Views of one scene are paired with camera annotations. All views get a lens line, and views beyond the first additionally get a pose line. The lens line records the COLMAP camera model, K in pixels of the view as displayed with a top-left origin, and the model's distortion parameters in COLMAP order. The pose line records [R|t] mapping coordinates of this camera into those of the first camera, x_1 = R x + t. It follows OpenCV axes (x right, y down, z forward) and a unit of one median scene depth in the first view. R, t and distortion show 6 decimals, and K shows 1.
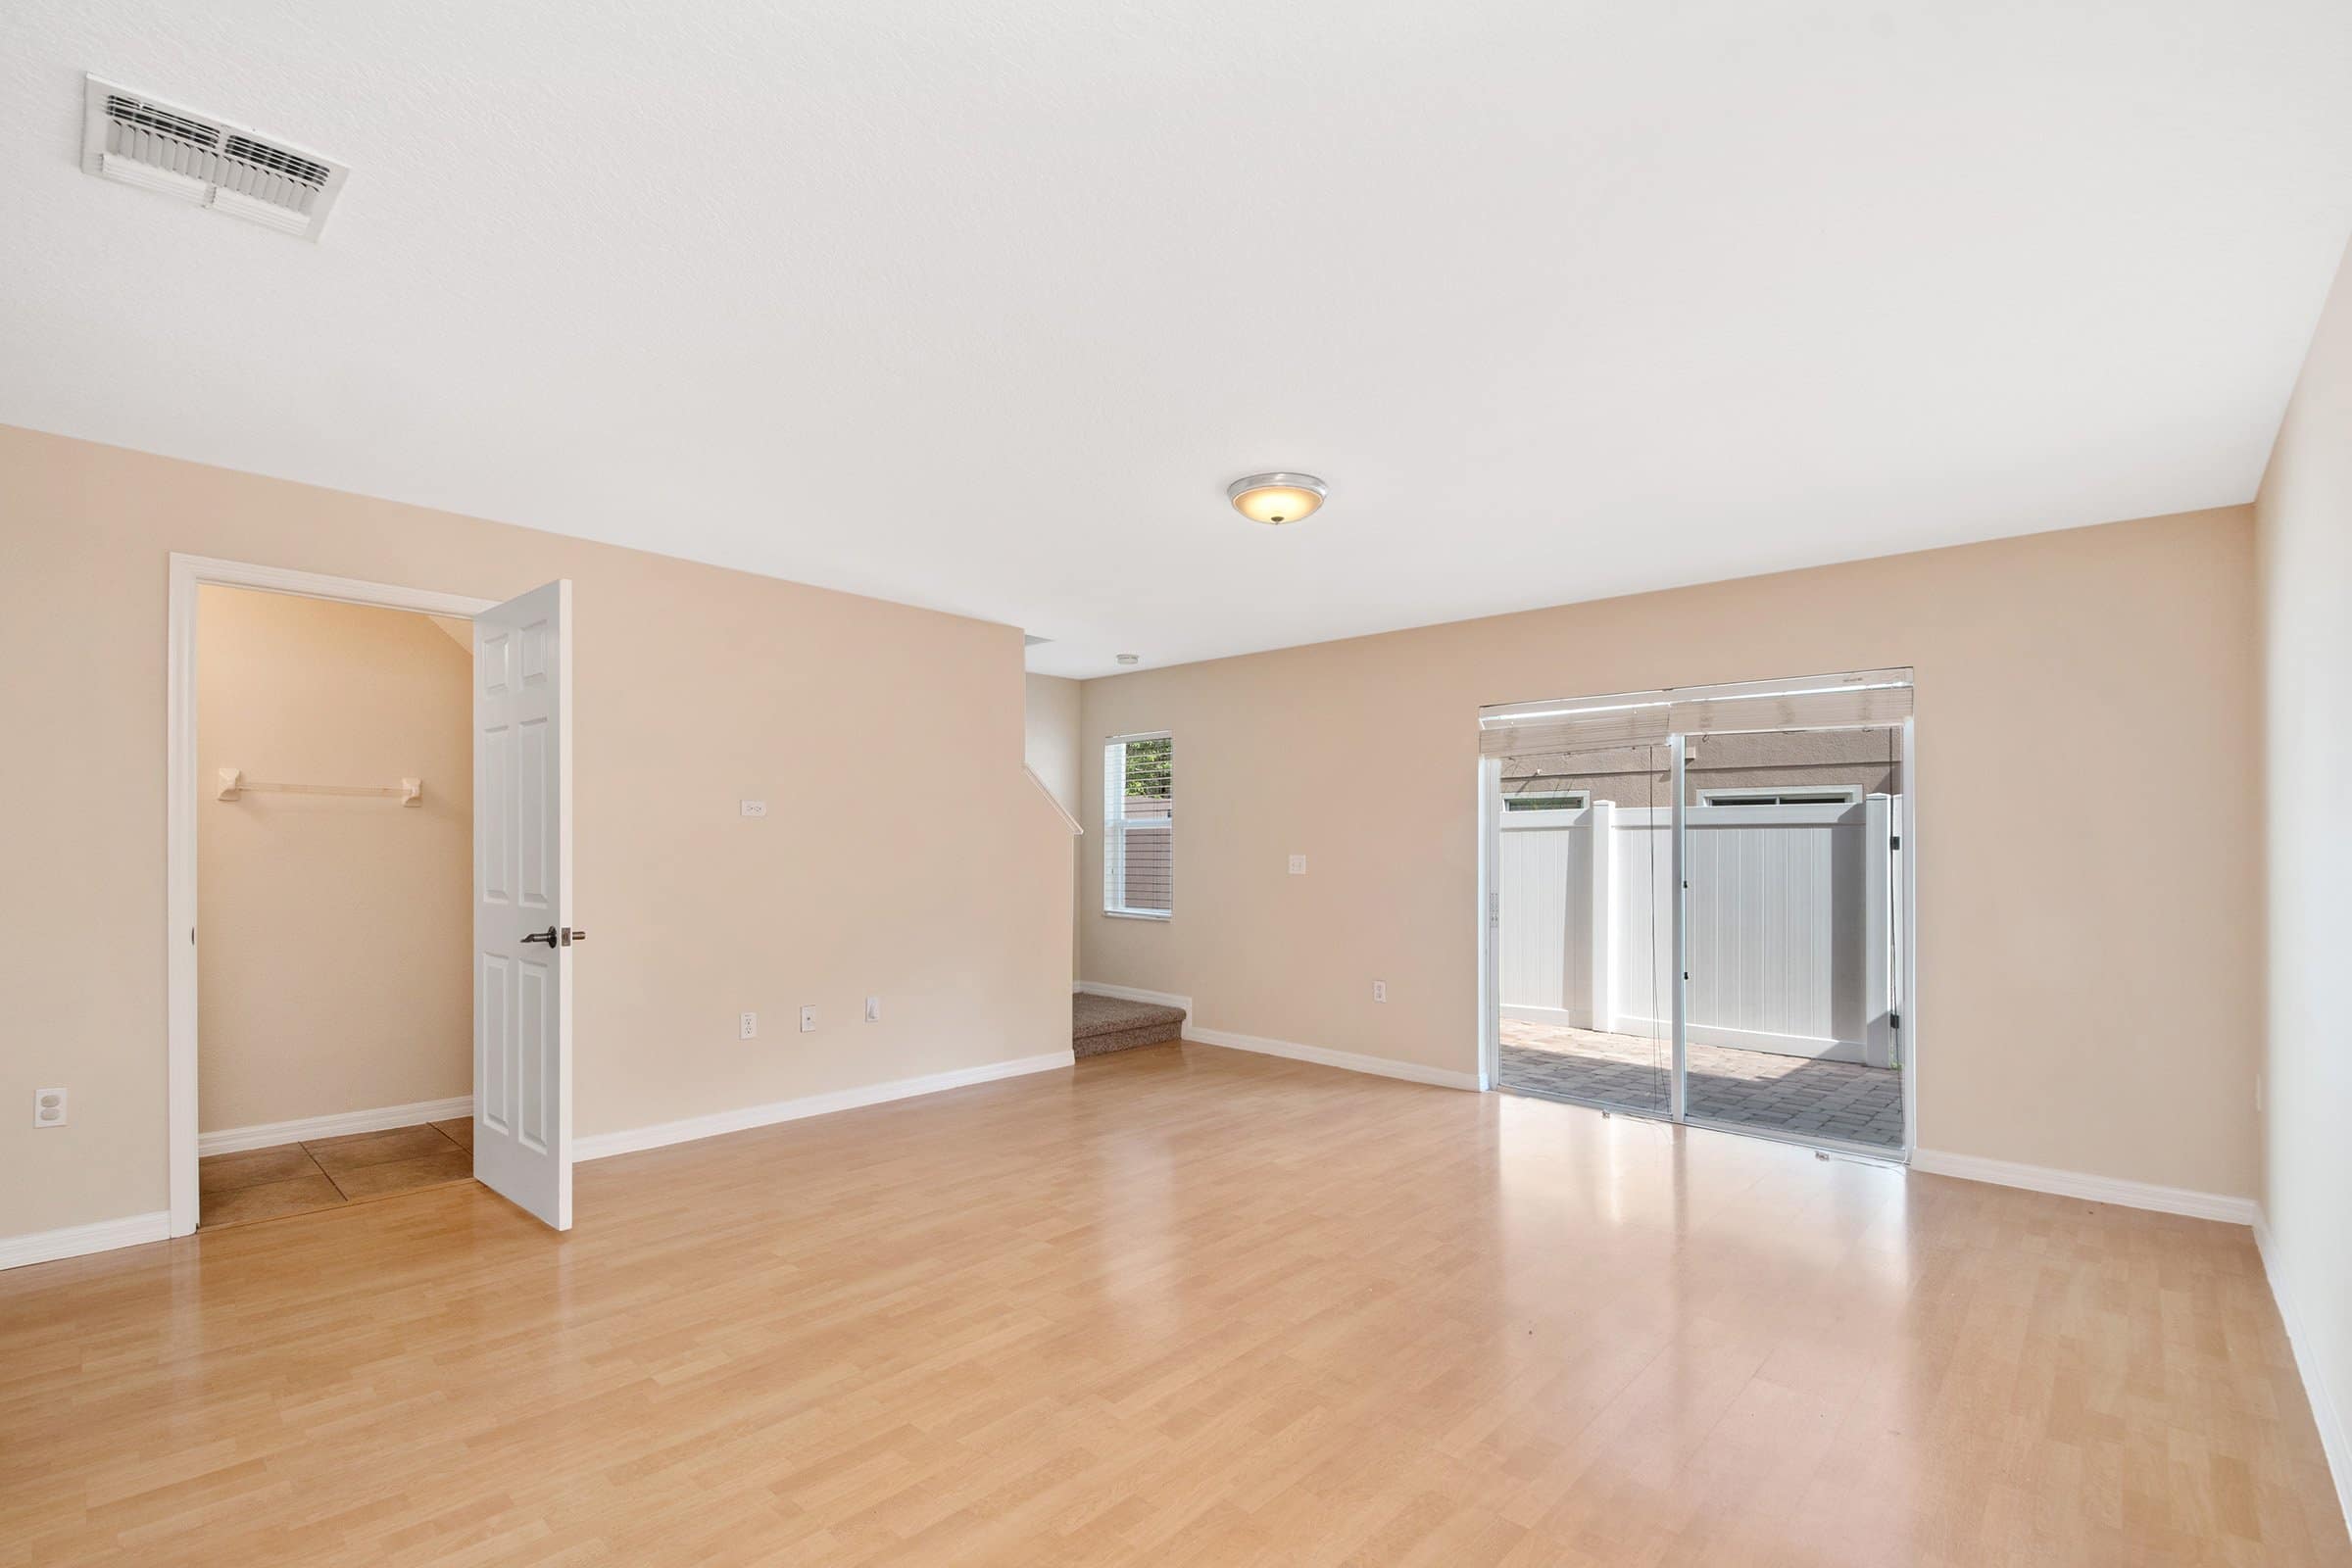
lens RADIAL K [[1039.9, 0, 1149.0], [0, 1039.9, 850.4], [0, 0, 1]] dist [0.000523, -0.000280]
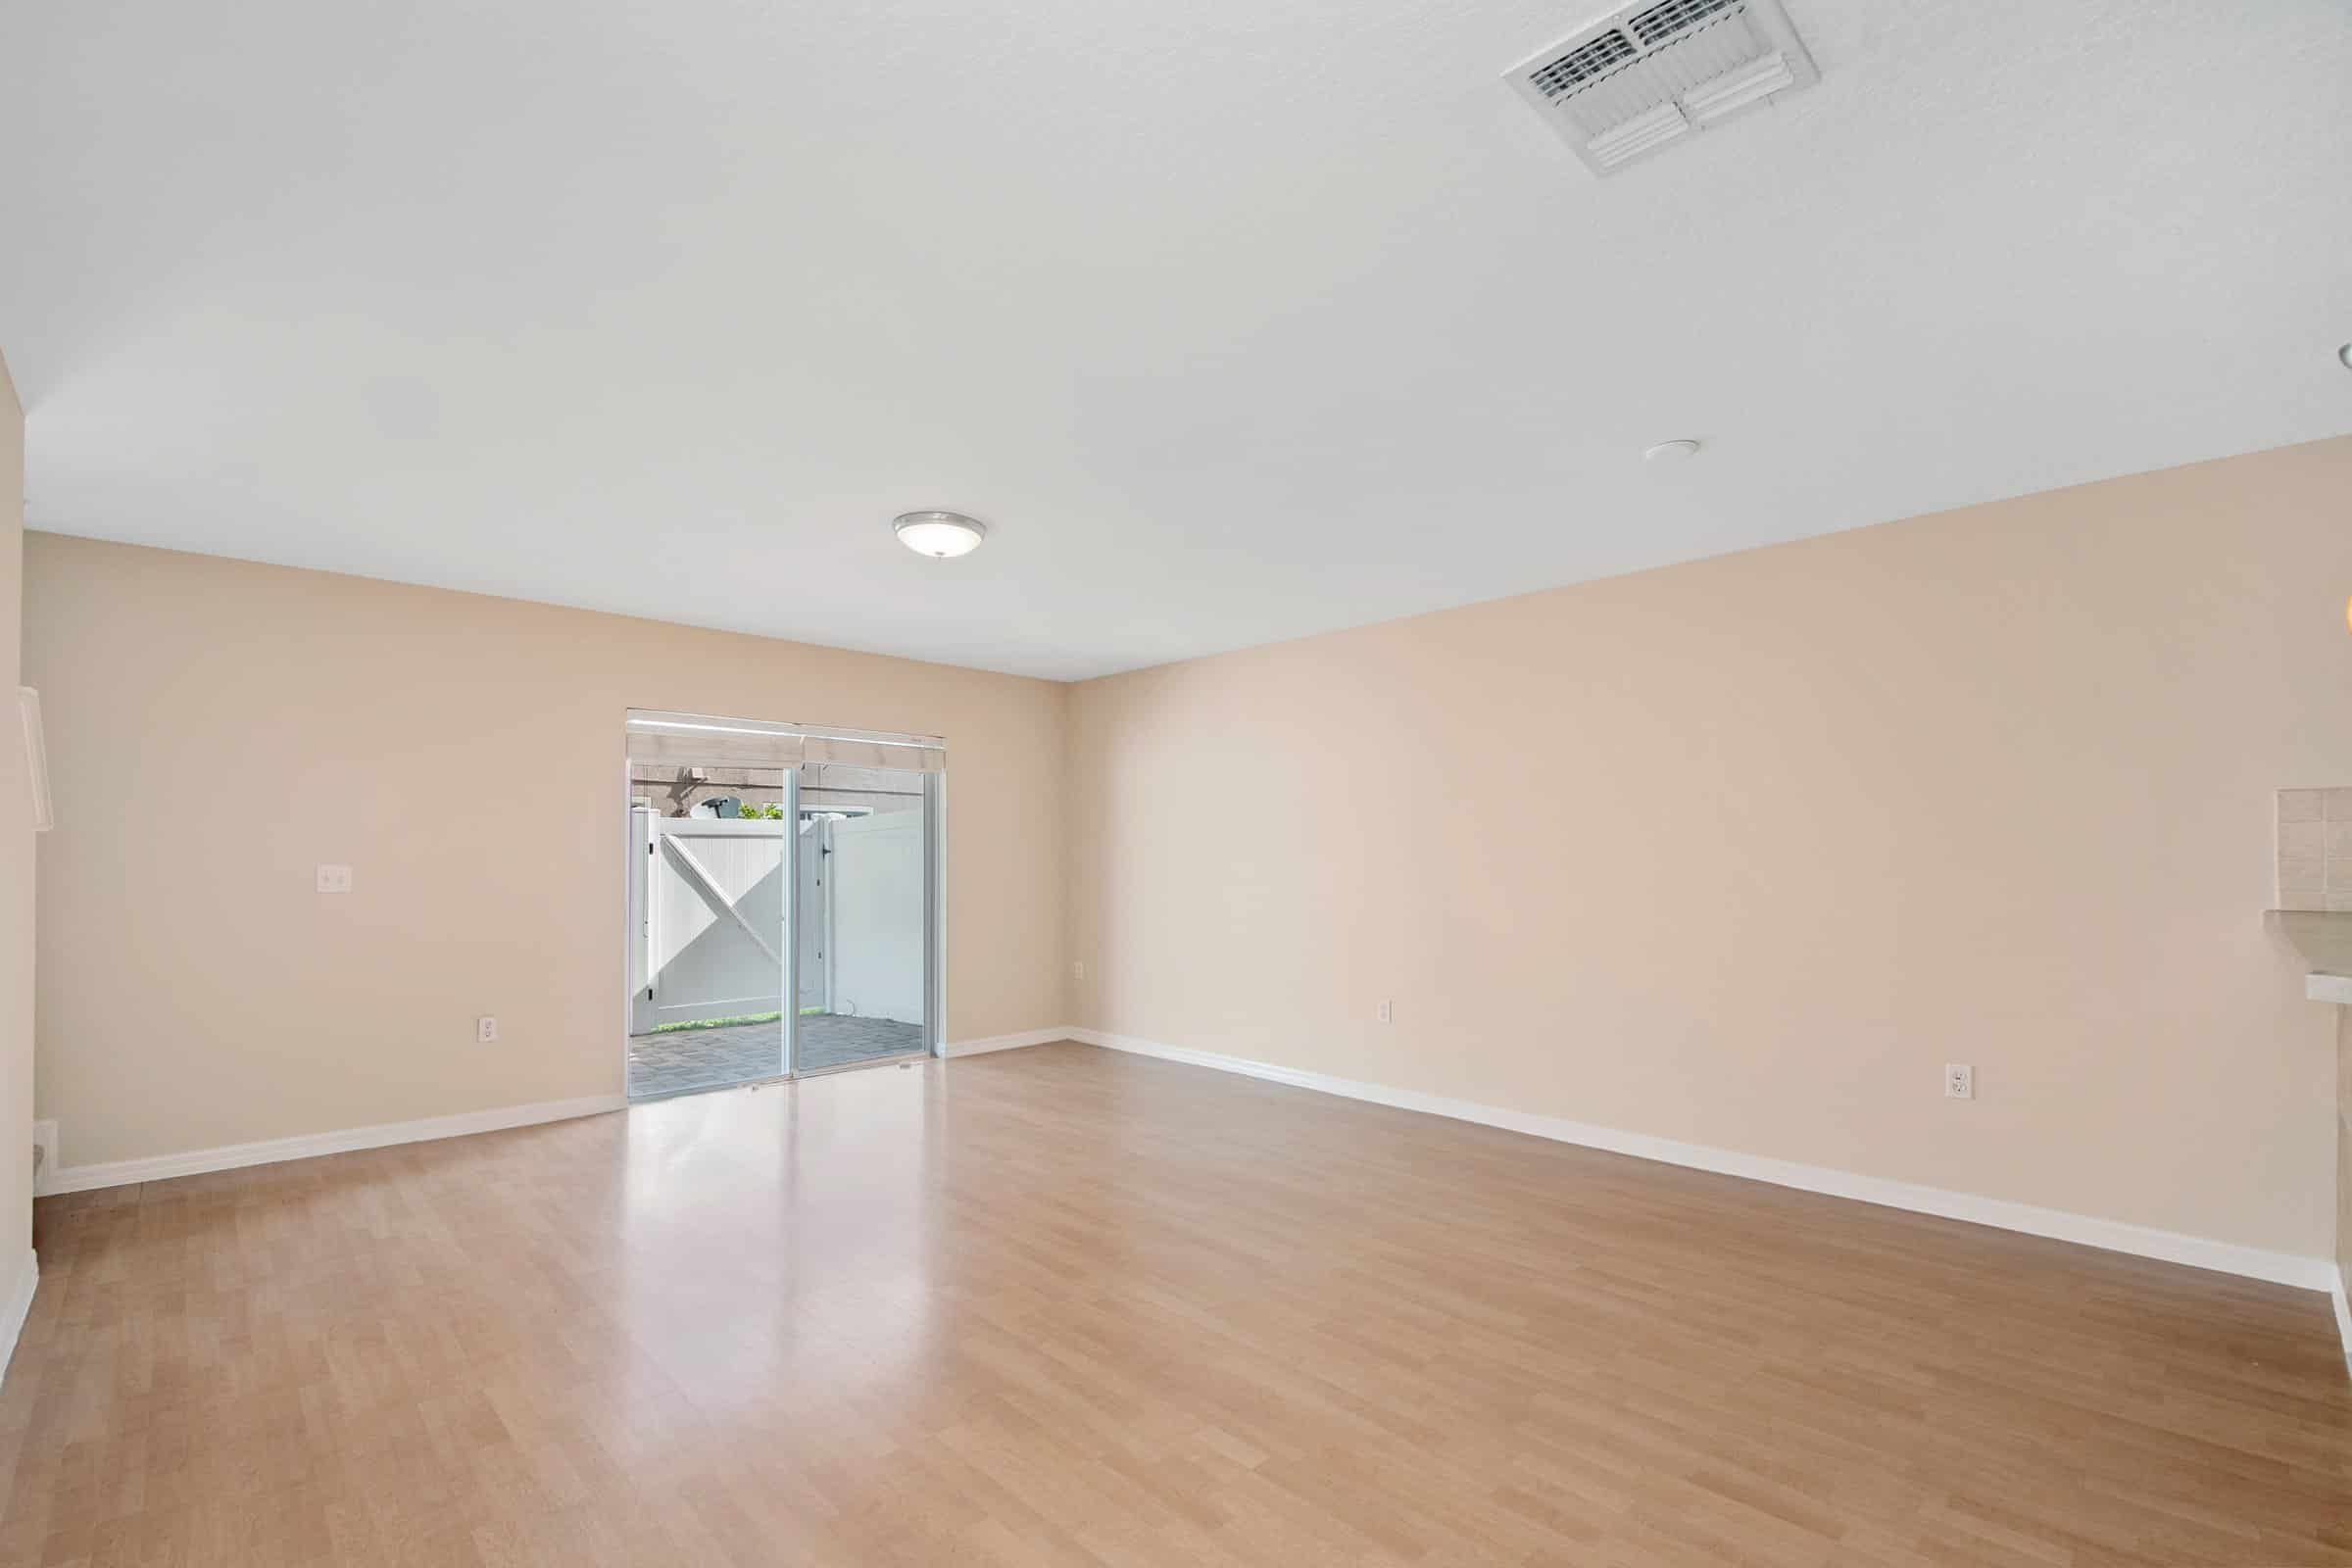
lens RADIAL K [[1024.3, 0, 1128.2], [0, 1024.3, 839.7], [0, 0, 1]] dist [0.001190, 0.000052]
pose [[0.072178, 0.009271, 0.997349, -0.821229], [0.005185, 0.999940, -0.009671, -0.005696], [-0.997378, 0.005869, 0.072126, 0.639131]]
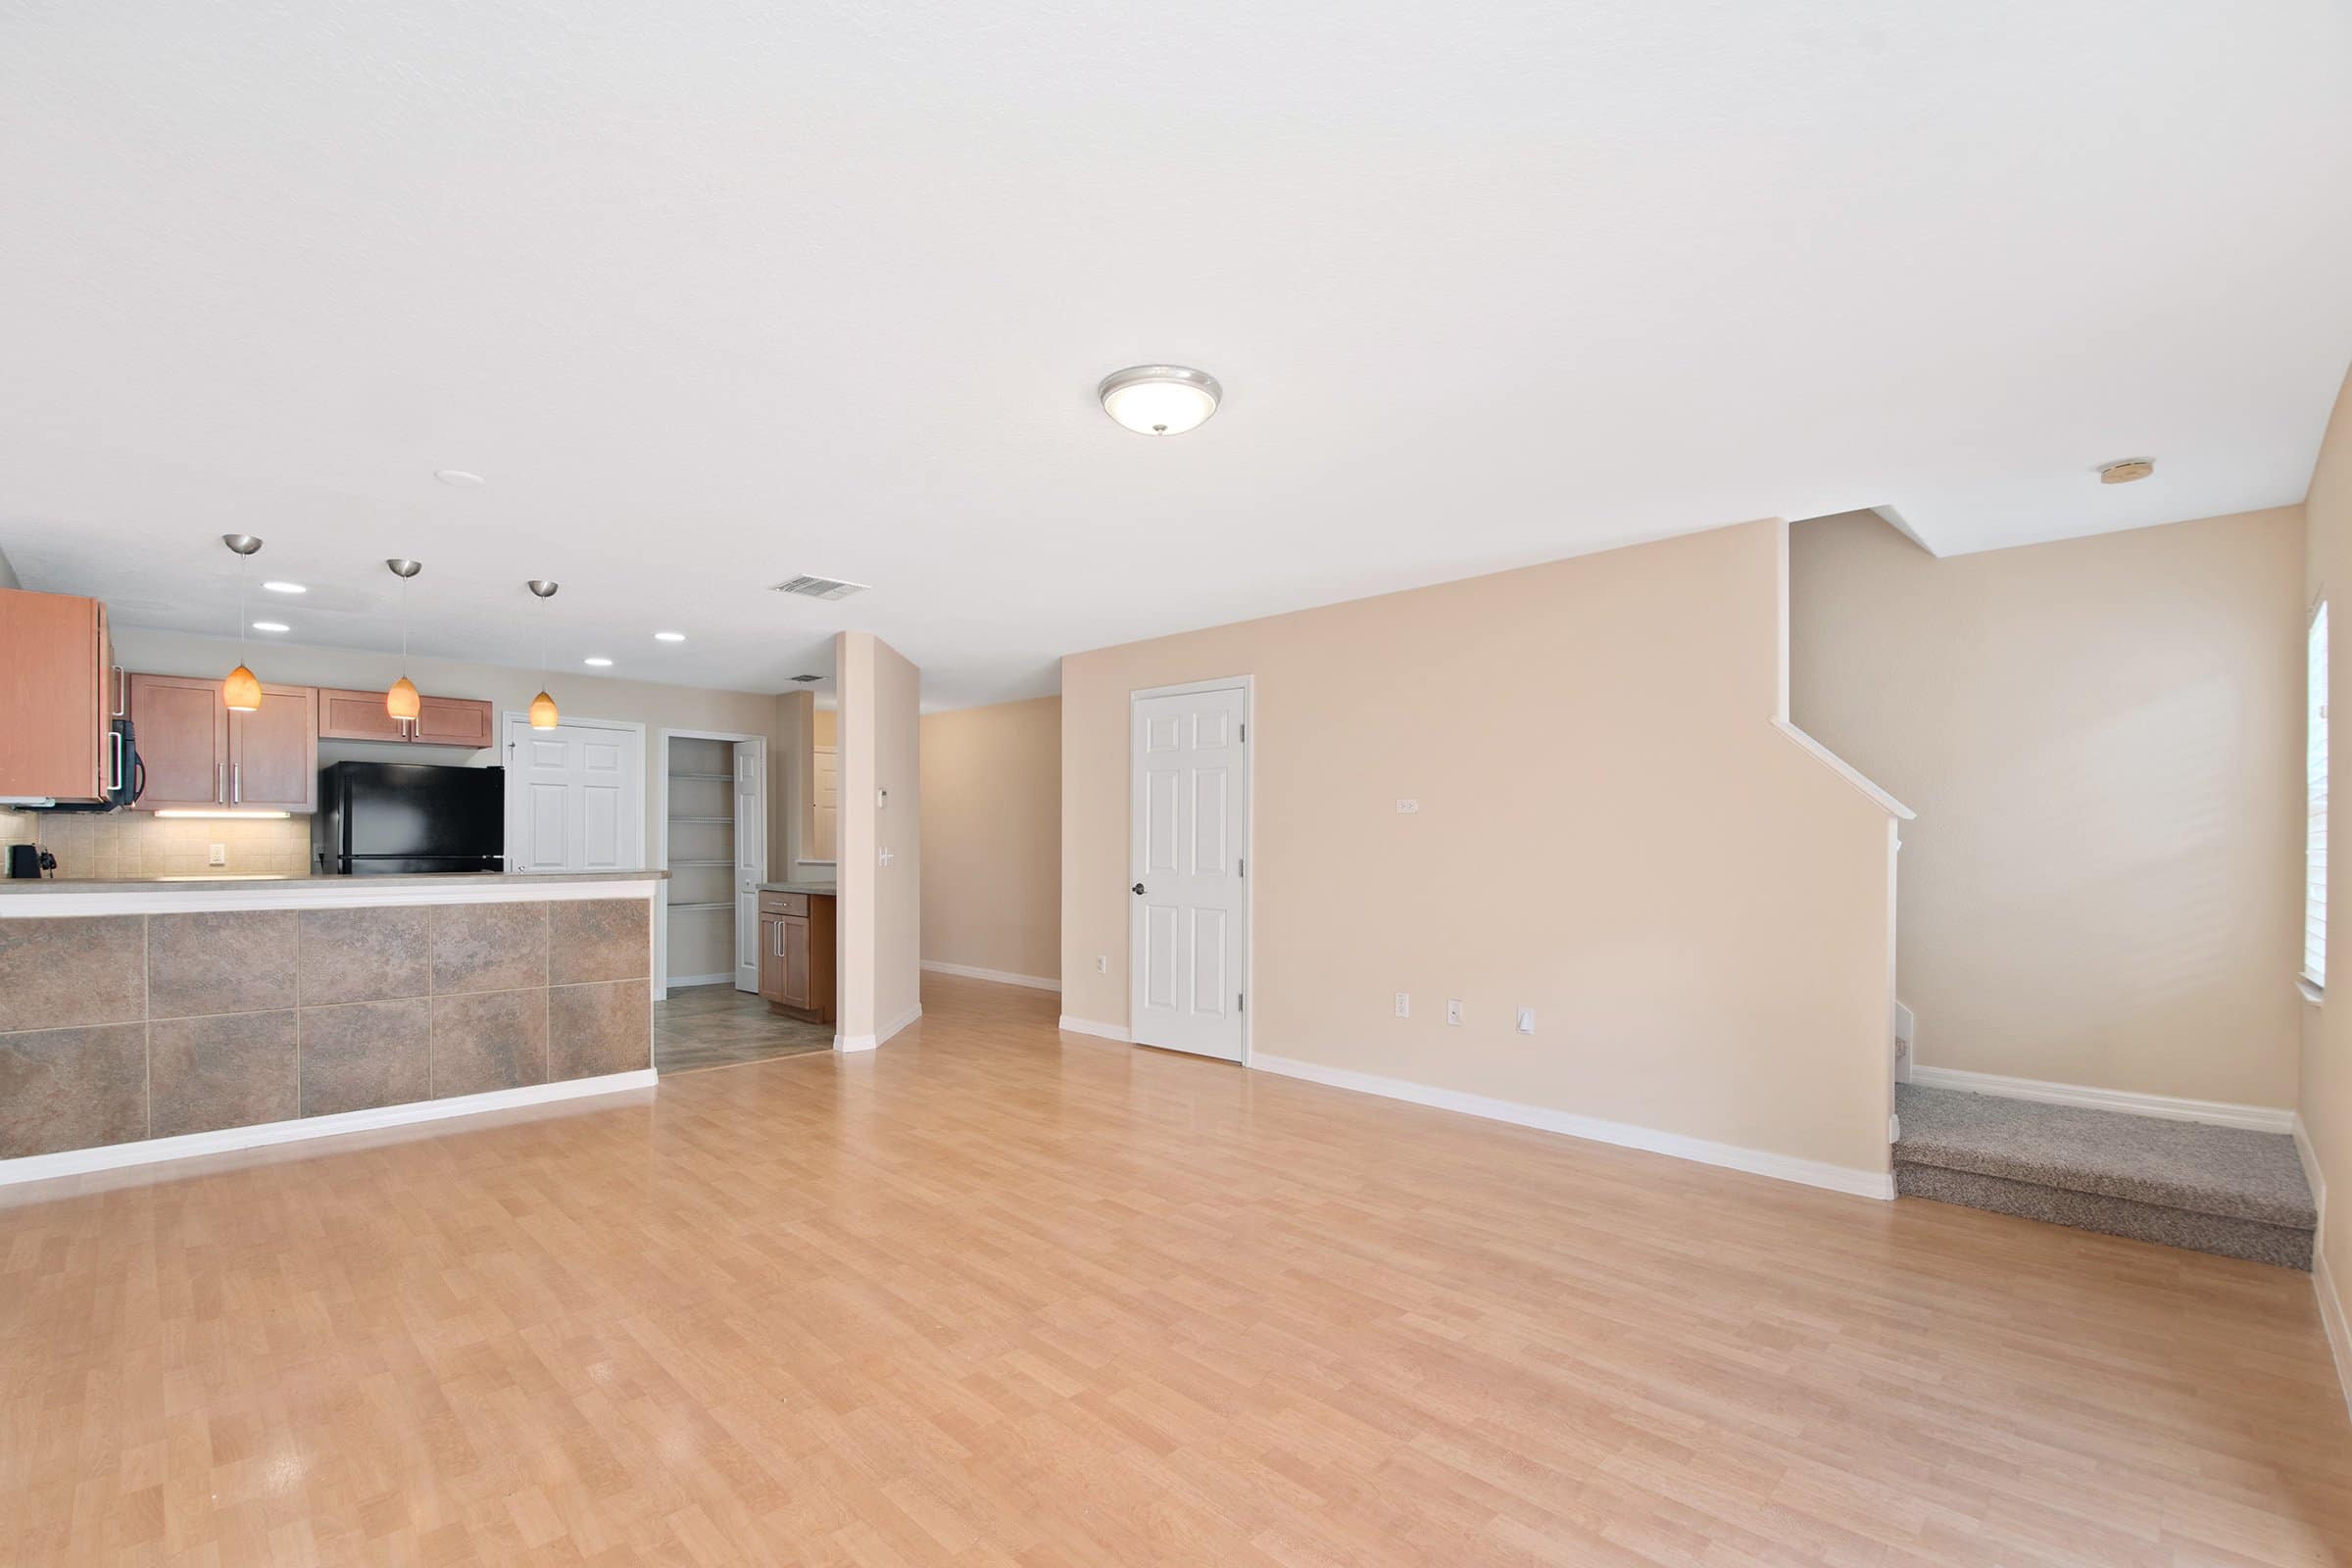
lens RADIAL K [[1032.1, 0, 1165.4], [0, 1032.1, 846.3], [0, 0, 1]] dist [0.000847, -0.015633]
pose [[-0.021666, -0.002127, -0.999763, 0.817513], [-0.006154, 0.999979, -0.001994, 0.006330], [0.999746, 0.006110, -0.021679, 0.903477]]
